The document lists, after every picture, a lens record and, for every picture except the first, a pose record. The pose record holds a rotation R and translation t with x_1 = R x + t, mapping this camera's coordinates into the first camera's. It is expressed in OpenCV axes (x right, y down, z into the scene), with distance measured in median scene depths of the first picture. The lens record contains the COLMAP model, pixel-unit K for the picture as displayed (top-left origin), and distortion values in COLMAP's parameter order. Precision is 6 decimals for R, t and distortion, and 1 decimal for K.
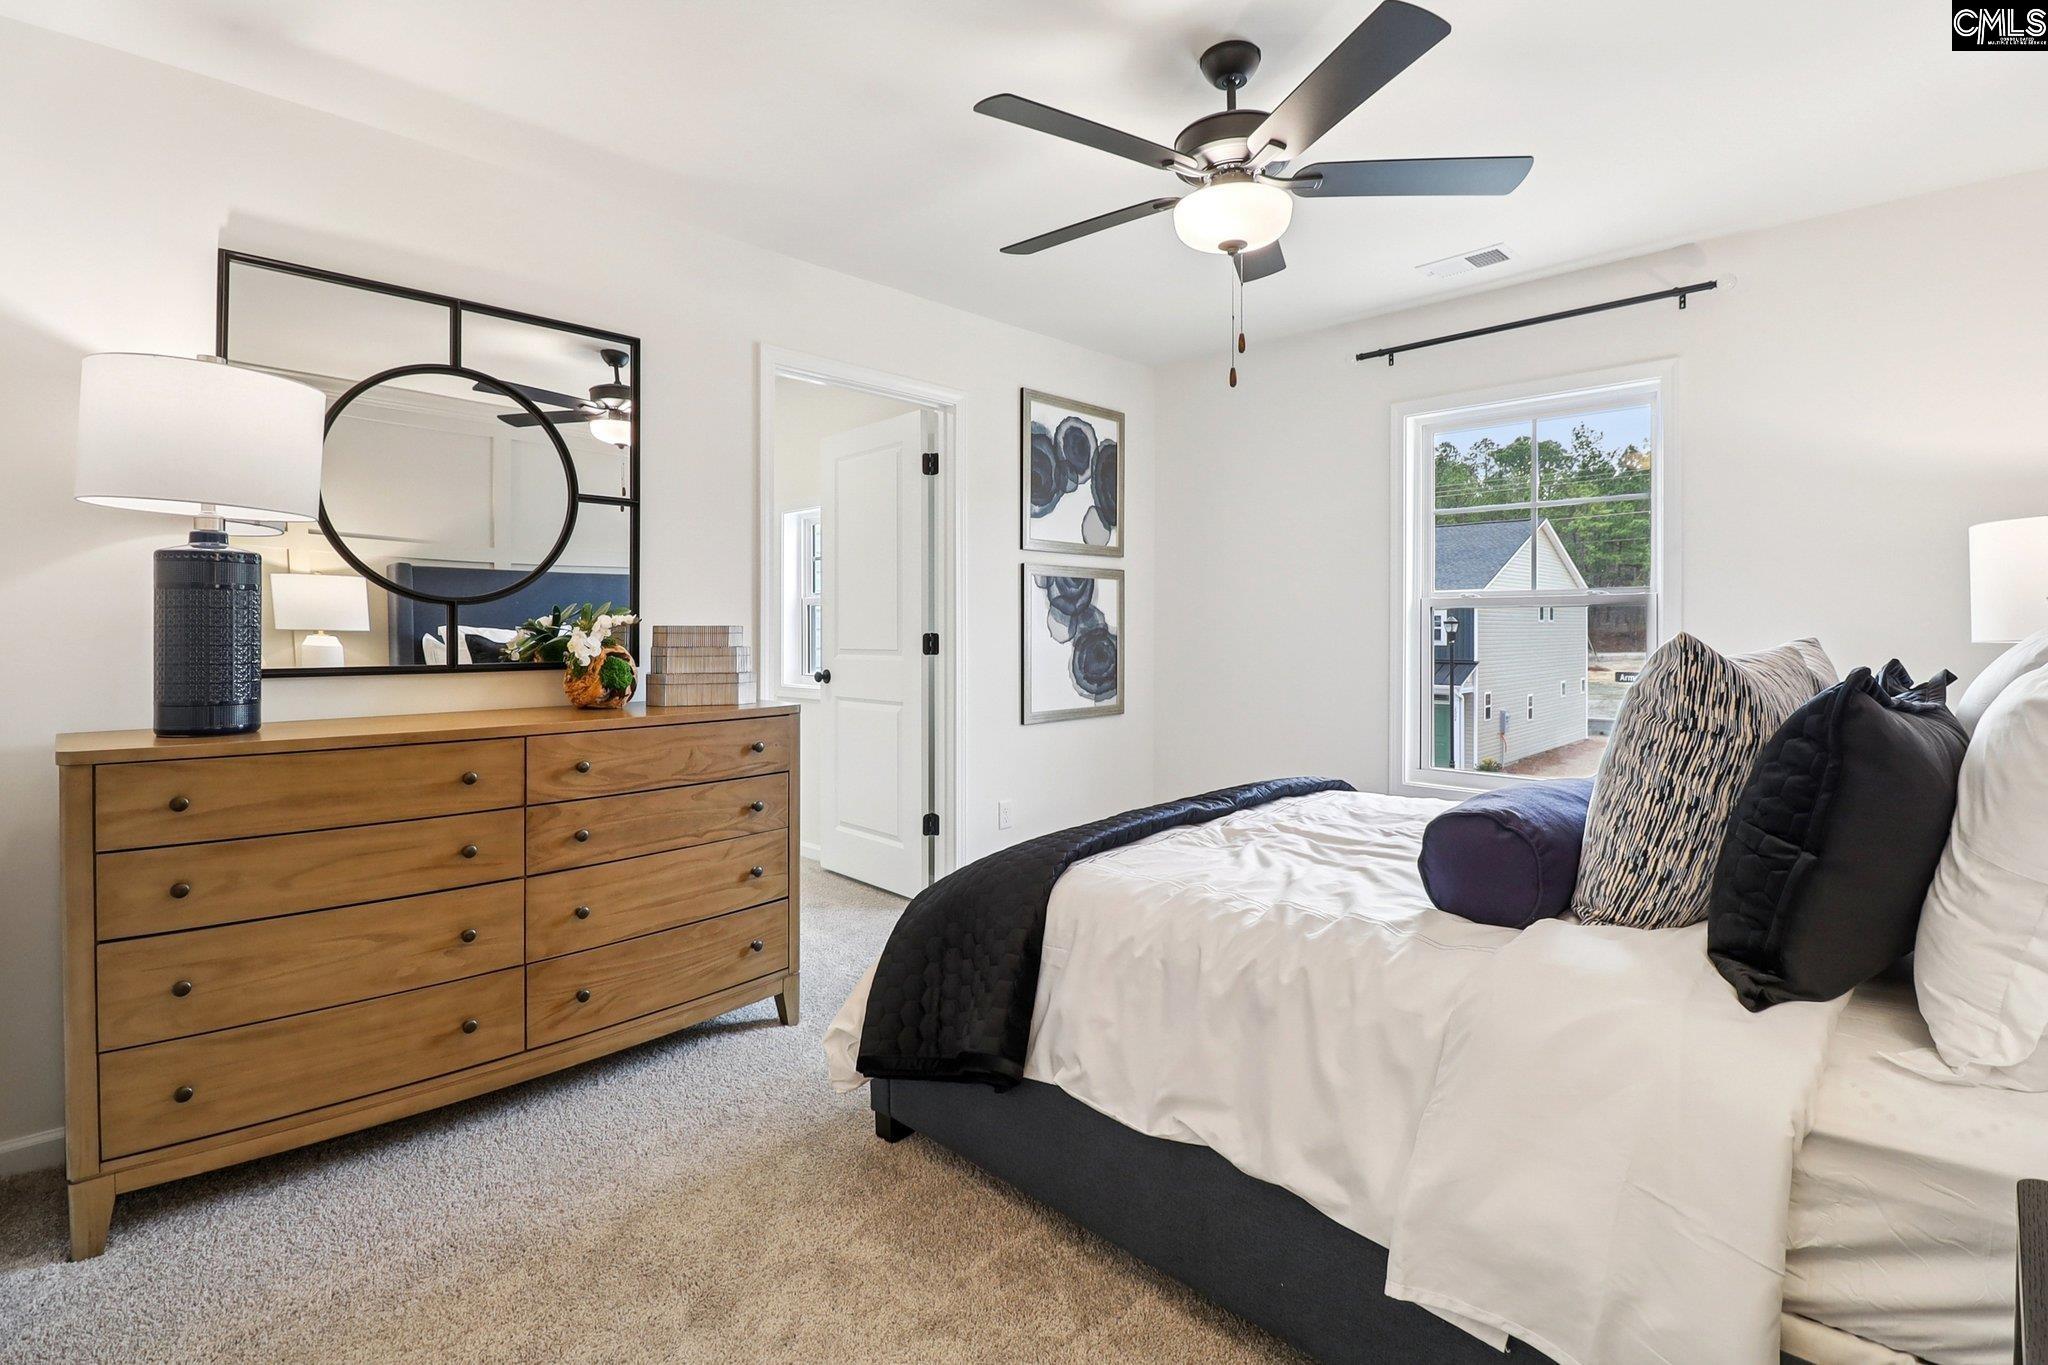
lens RADIAL K [[976.8, 0, 1024.4], [0, 976.8, 633.4], [0, 0, 1]] dist [-0.000575, -0.000490]
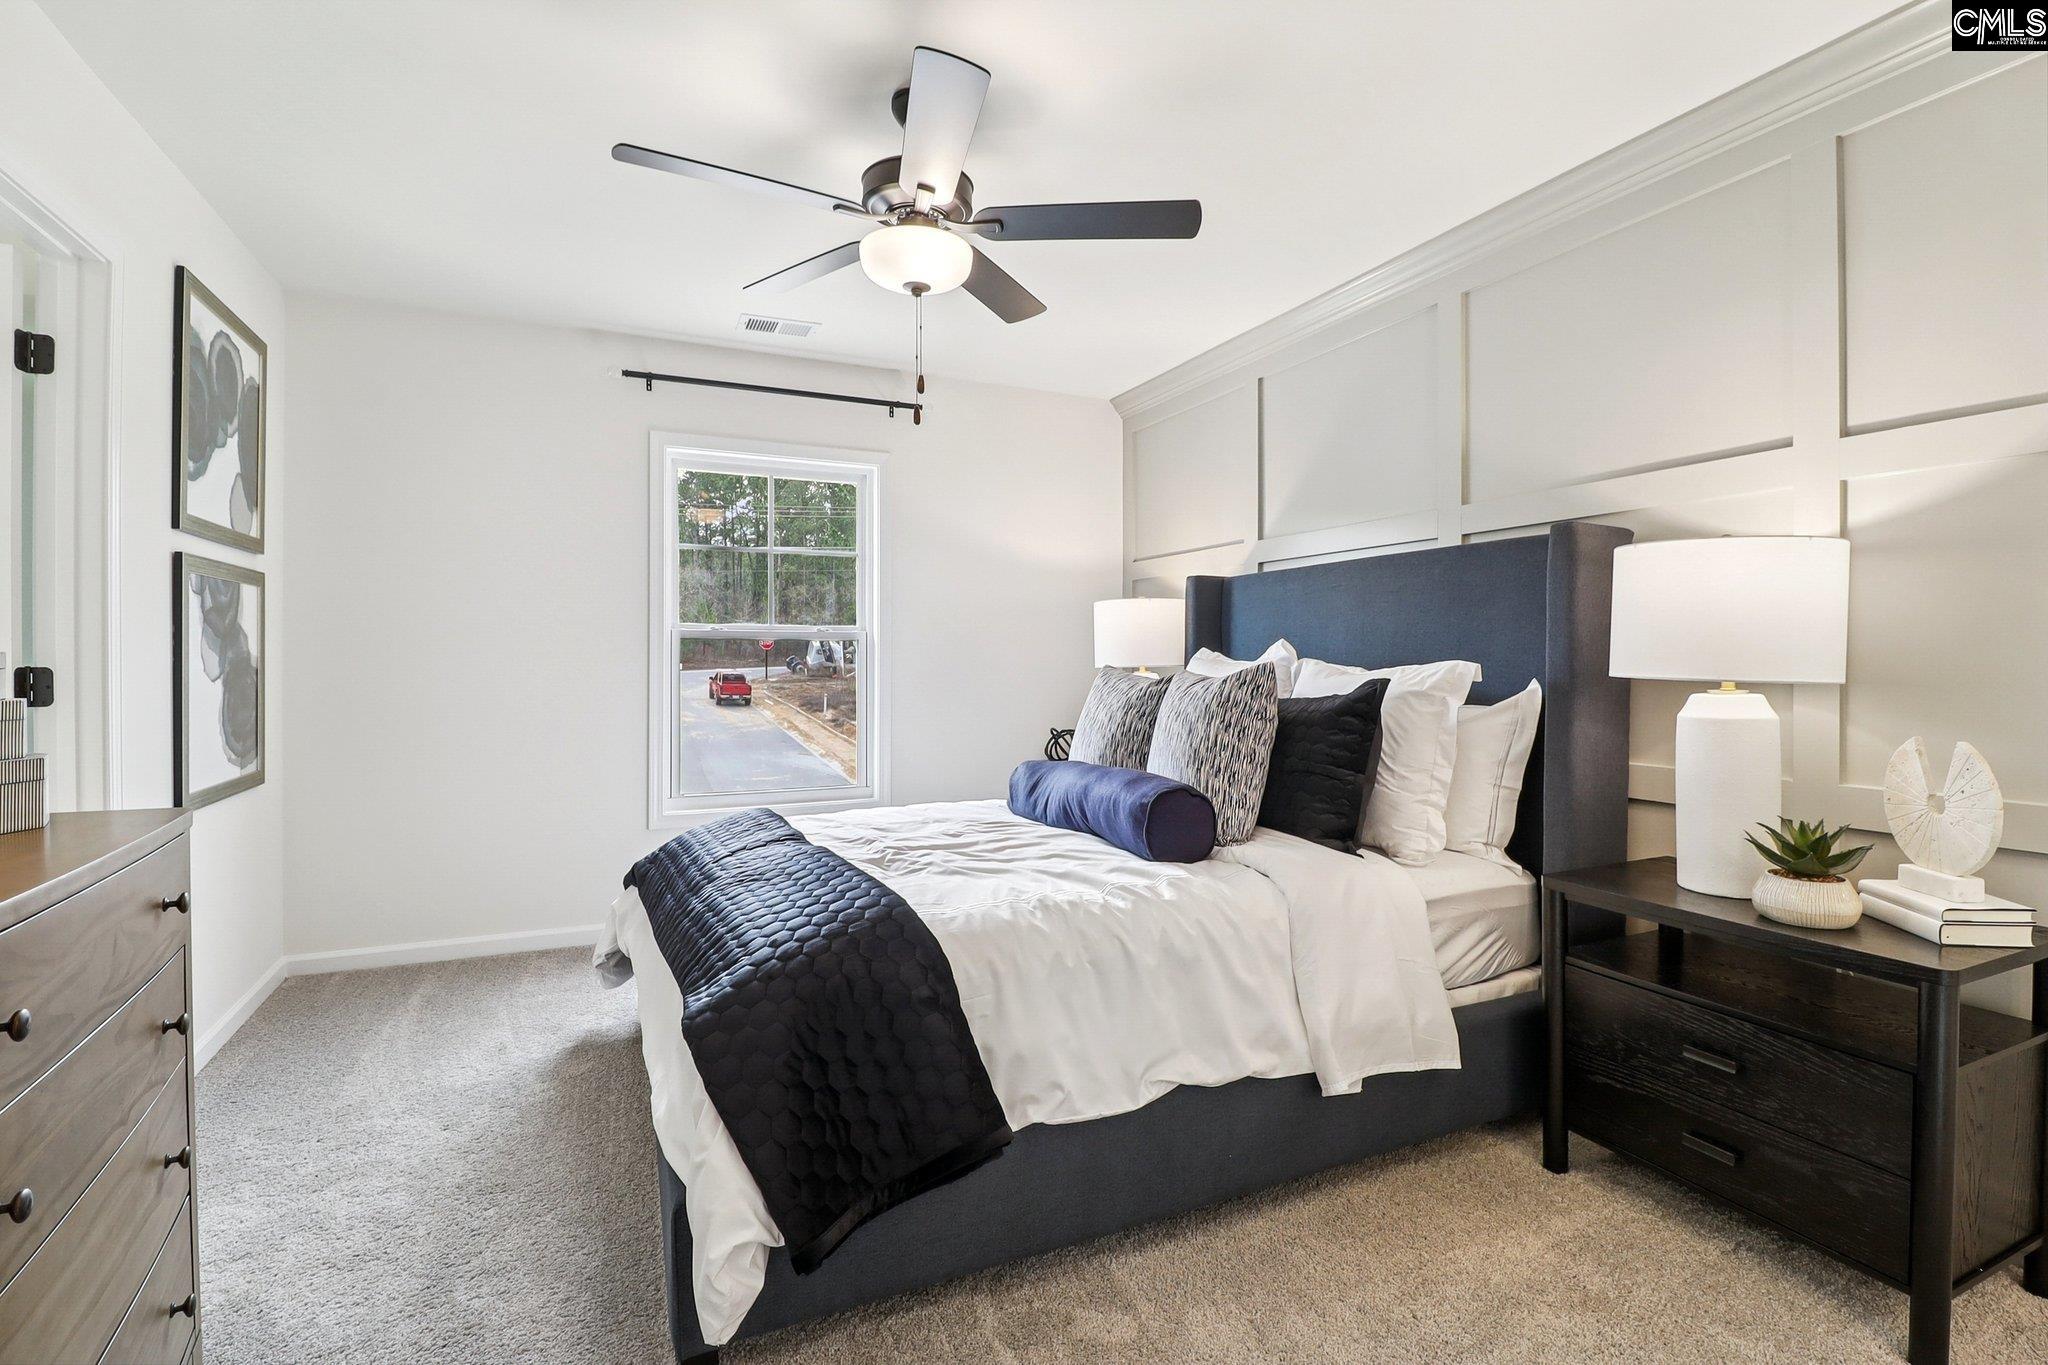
lens RADIAL K [[956.7, 0, 1024.8], [0, 956.7, 656.4], [0, 0, 1]] dist [0.018694, -0.000134]
pose [[0.352680, -0.003802, 0.935736, -0.404237], [0.003157, 0.999991, 0.002873, -0.007107], [-0.935739, 0.001941, 0.352689, 0.304246]]
